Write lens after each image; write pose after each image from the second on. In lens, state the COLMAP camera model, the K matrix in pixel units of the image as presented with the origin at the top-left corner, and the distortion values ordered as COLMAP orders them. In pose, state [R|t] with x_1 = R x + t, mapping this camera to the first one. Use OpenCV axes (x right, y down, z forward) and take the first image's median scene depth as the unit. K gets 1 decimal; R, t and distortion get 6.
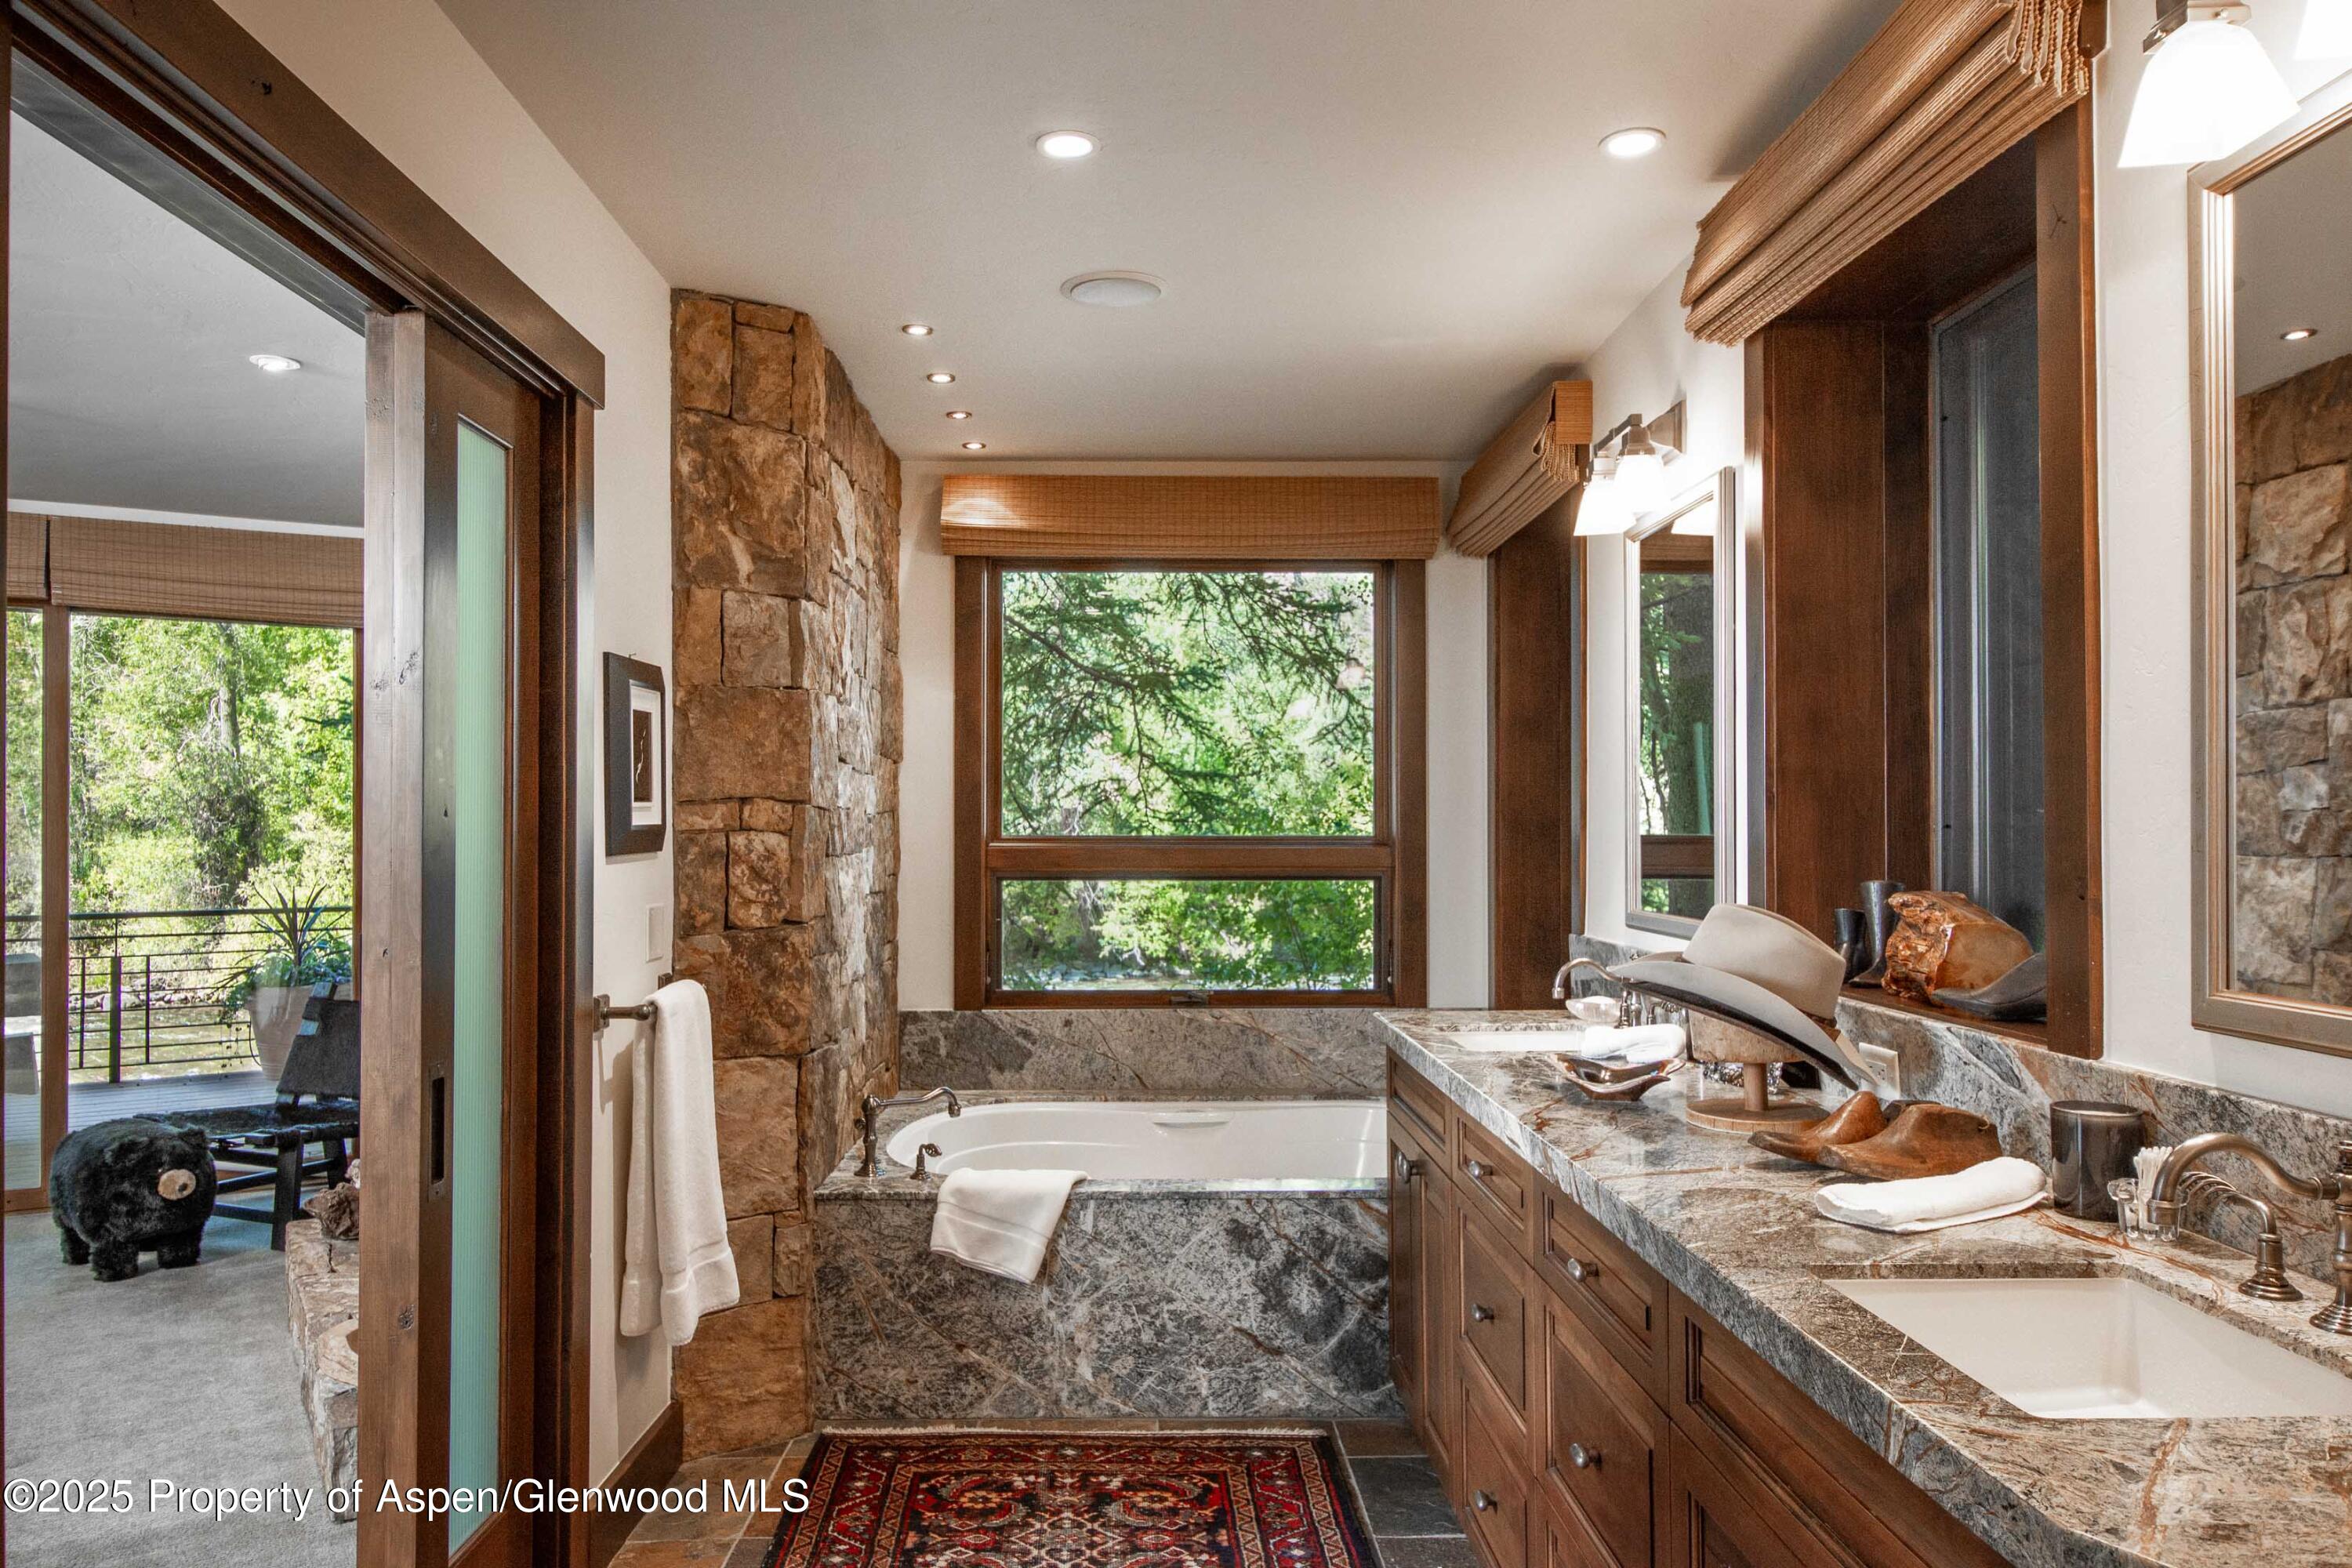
lens RADIAL K [[1681.6, 0, 1176.0], [0, 1681.6, 784.0], [0, 0, 1]] dist [-0.000784, -0.000022]
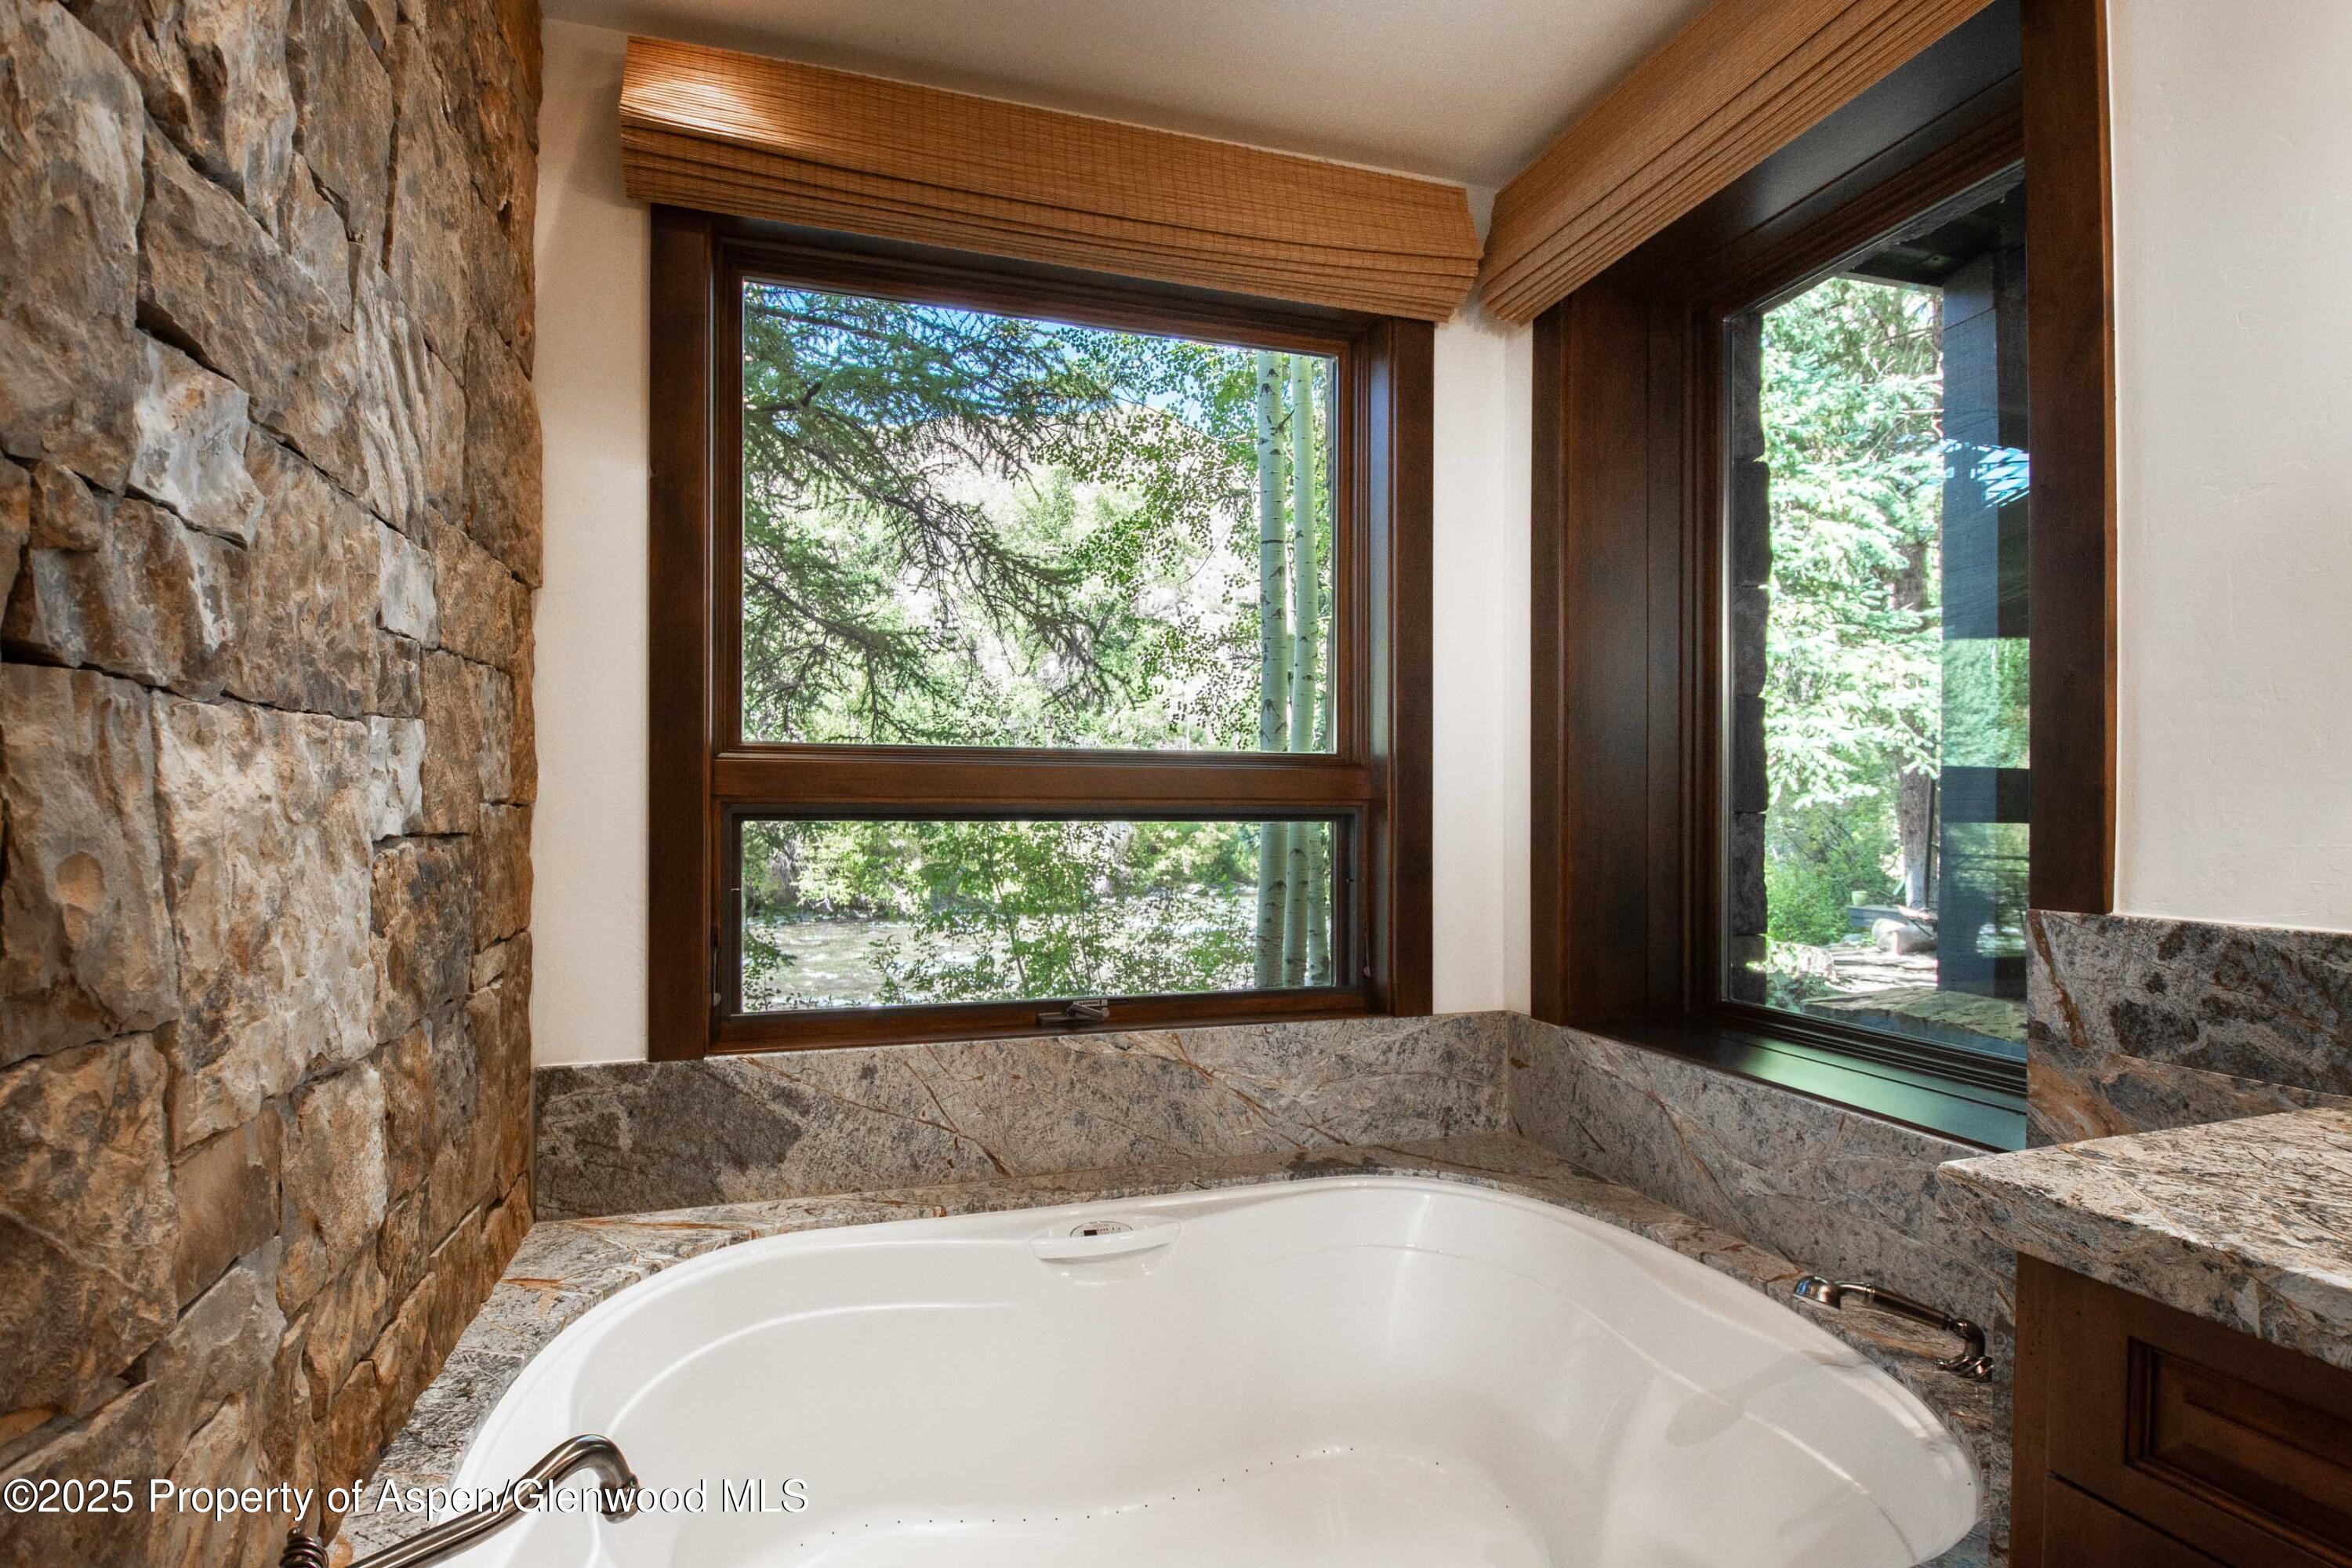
lens RADIAL K [[1173.3, 0, 1164.3], [0, 1173.3, 801.6], [0, 0, 1]] dist [0.001971, 0.000215]
pose [[0.966357, 0.003497, 0.257182, -0.069377], [-0.008212, 0.999817, 0.017260, 0.044154], [-0.257075, -0.018792, 0.966209, 0.595522]]
